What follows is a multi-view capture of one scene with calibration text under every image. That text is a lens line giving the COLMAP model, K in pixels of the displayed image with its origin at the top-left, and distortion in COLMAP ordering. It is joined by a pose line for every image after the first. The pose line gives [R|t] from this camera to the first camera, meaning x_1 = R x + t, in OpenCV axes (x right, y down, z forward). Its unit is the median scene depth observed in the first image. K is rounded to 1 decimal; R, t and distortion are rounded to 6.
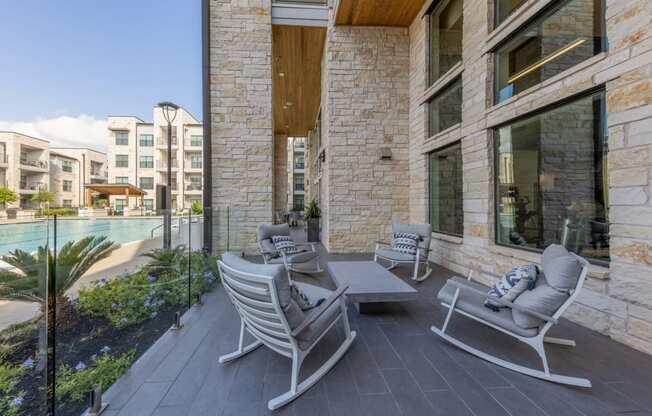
lens RADIAL K [[223.5, 0, 315.9], [0, 223.5, 205.7], [0, 0, 1]] dist [0.000238, -0.000124]
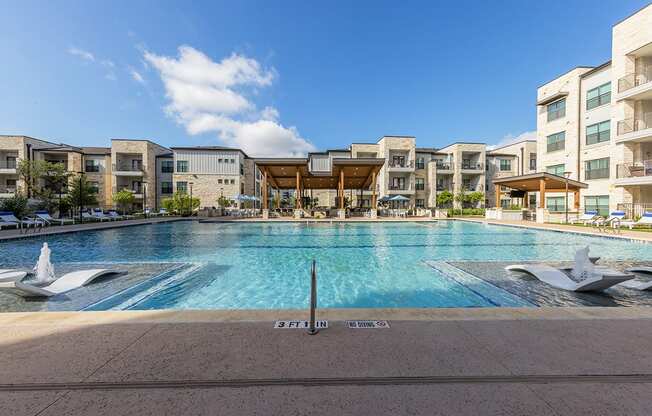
lens RADIAL K [[223.5, 0, 315.9], [0, 223.5, 205.7], [0, 0, 1]] dist [0.000238, -0.000124]
pose [[-0.066911, 0.008164, -0.997726, -0.119174], [-0.009050, 0.999920, 0.008789, -0.001872], [0.997718, 0.009617, -0.066832, 0.300205]]
